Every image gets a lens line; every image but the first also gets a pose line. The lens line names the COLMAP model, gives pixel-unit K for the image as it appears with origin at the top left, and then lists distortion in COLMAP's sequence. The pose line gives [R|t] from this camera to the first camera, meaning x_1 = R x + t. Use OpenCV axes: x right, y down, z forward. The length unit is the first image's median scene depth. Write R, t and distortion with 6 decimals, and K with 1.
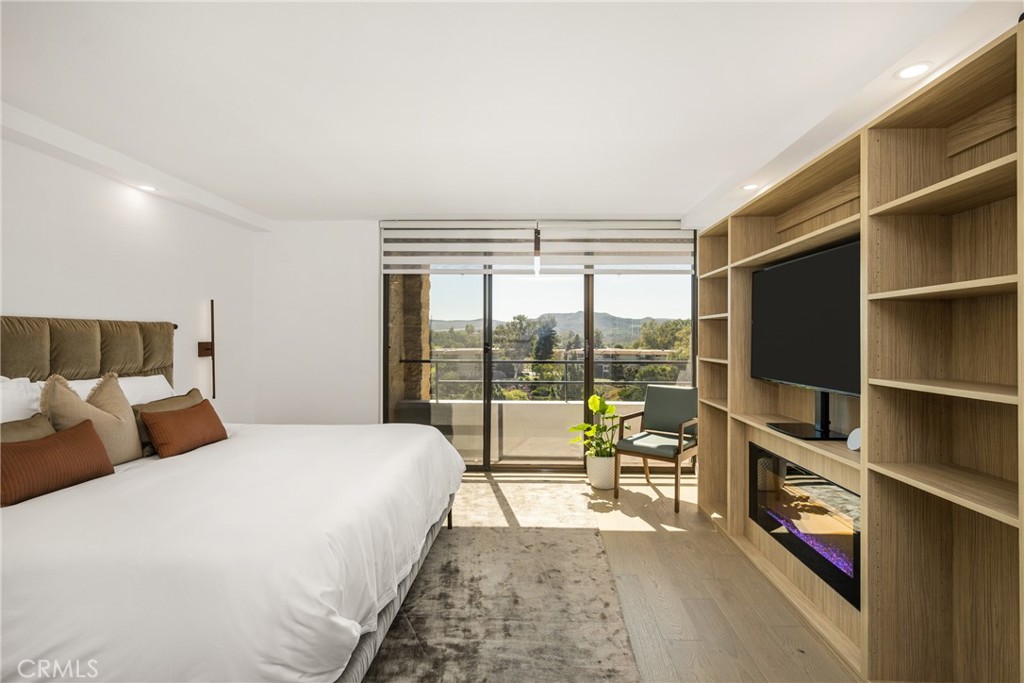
lens RADIAL K [[468.4, 0, 537.0], [0, 468.4, 336.9], [0, 0, 1]] dist [0.000448, 0.000109]
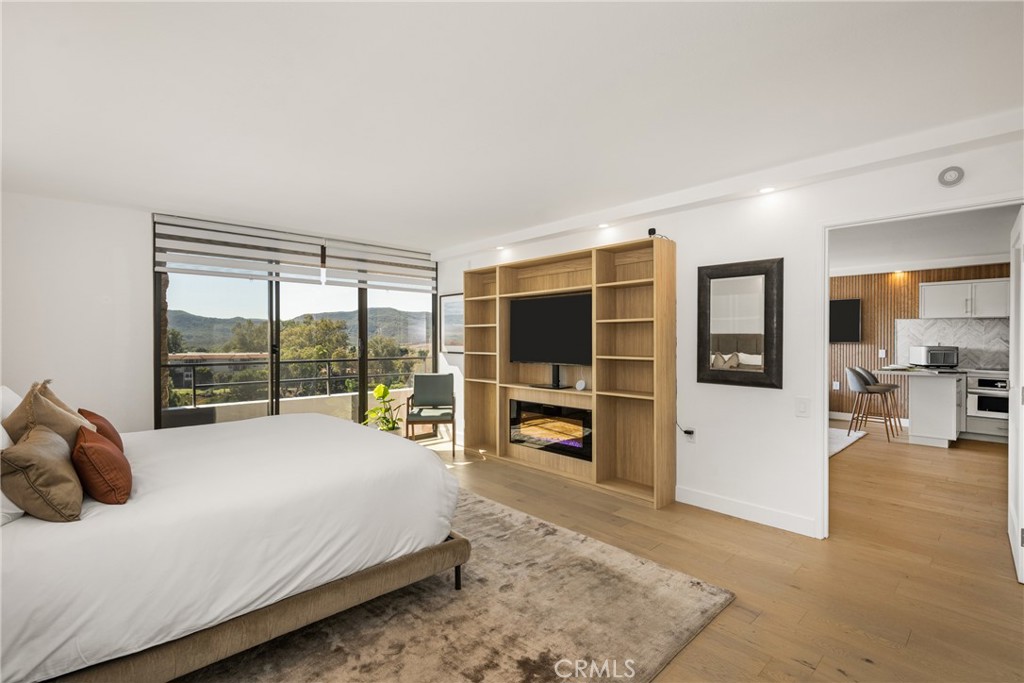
lens RADIAL K [[454.3, 0, 512.0], [0, 454.3, 341.5], [0, 0, 1]] dist [0.001314, 0.000417]
pose [[0.720076, -0.007136, 0.693858, -0.509869], [0.002507, 0.999967, 0.007682, -0.001200], [-0.693890, -0.003792, 0.720071, -0.152245]]
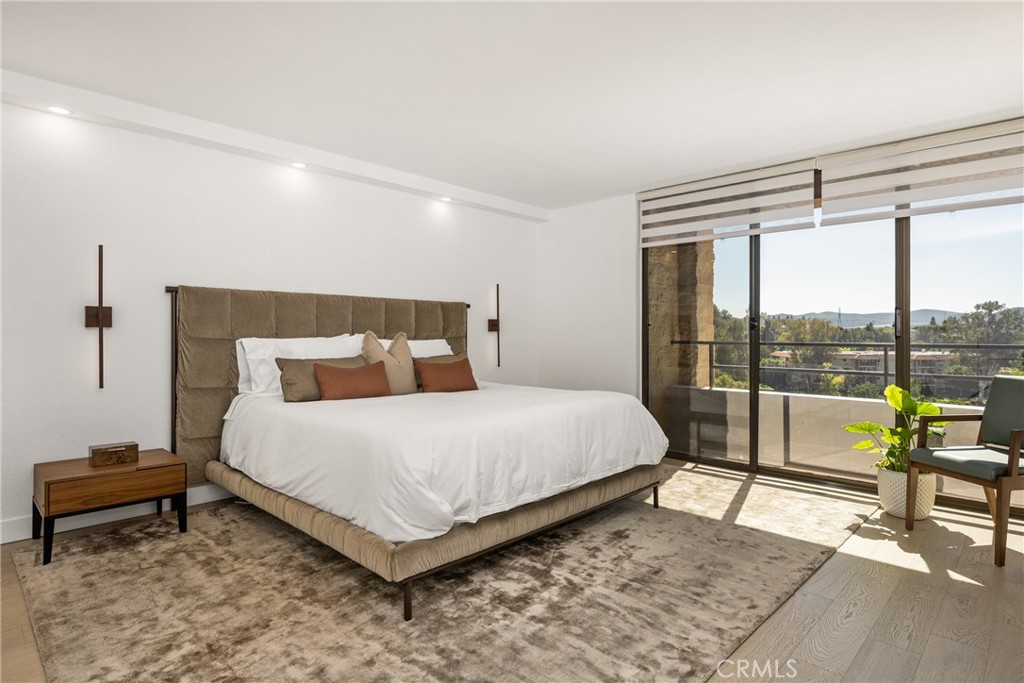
lens RADIAL K [[553.1, 0, 525.8], [0, 553.1, 337.4], [0, 0, 1]] dist [-0.002673, 0.000352]
pose [[0.742134, -0.000473, -0.670251, 0.290870], [0.002320, 0.999996, 0.001863, 0.051847], [0.670248, -0.002938, 0.742132, 0.001599]]
